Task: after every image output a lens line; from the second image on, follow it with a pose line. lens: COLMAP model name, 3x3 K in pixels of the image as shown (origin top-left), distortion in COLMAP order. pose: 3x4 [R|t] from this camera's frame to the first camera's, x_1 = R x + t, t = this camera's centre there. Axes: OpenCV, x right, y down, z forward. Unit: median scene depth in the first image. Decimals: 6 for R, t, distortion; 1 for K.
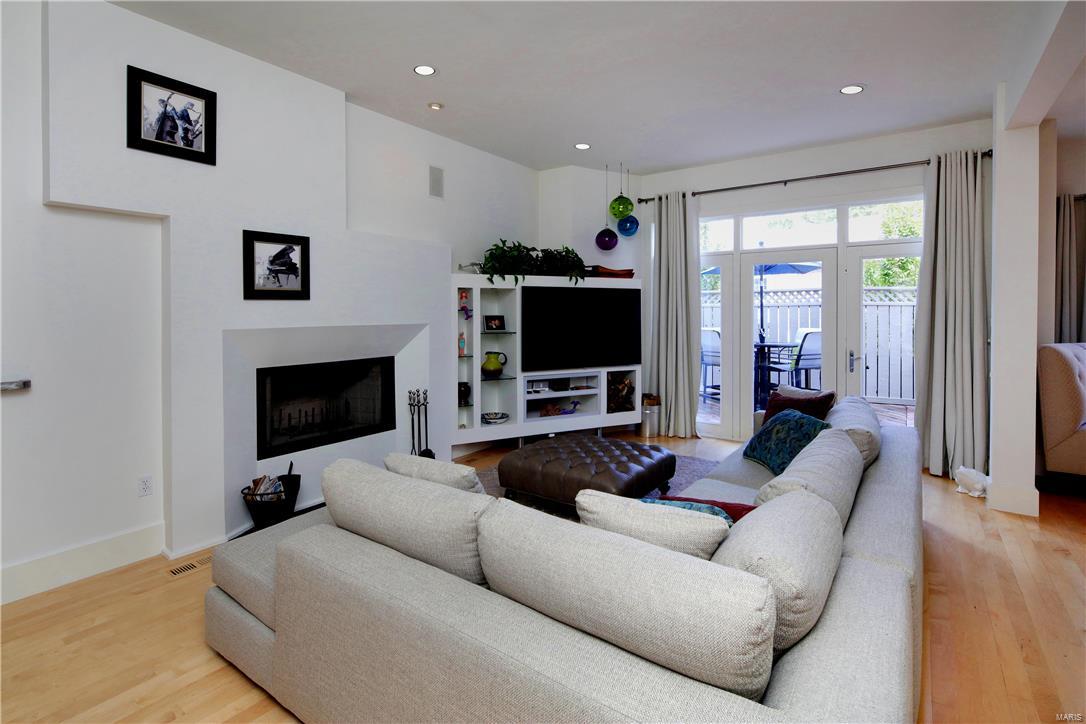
lens RADIAL K [[530.6, 0, 545.9], [0, 530.6, 313.1], [0, 0, 1]] dist [-0.001597, -0.001805]
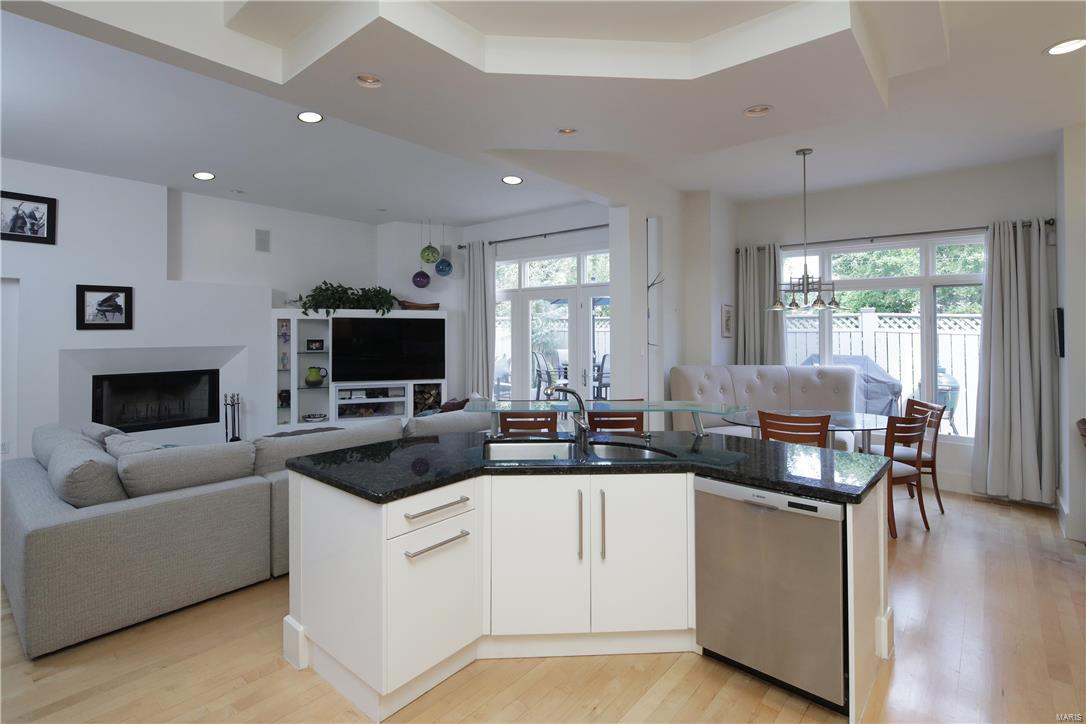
lens RADIAL K [[524.4, 0, 537.2], [0, 524.4, 321.3], [0, 0, 1]] dist [-0.002337, -0.000686]
pose [[0.996328, 0.004542, -0.085497, 0.580105], [-0.006268, 0.999782, -0.019927, -0.018417], [0.085388, 0.020390, 0.996139, -0.259360]]
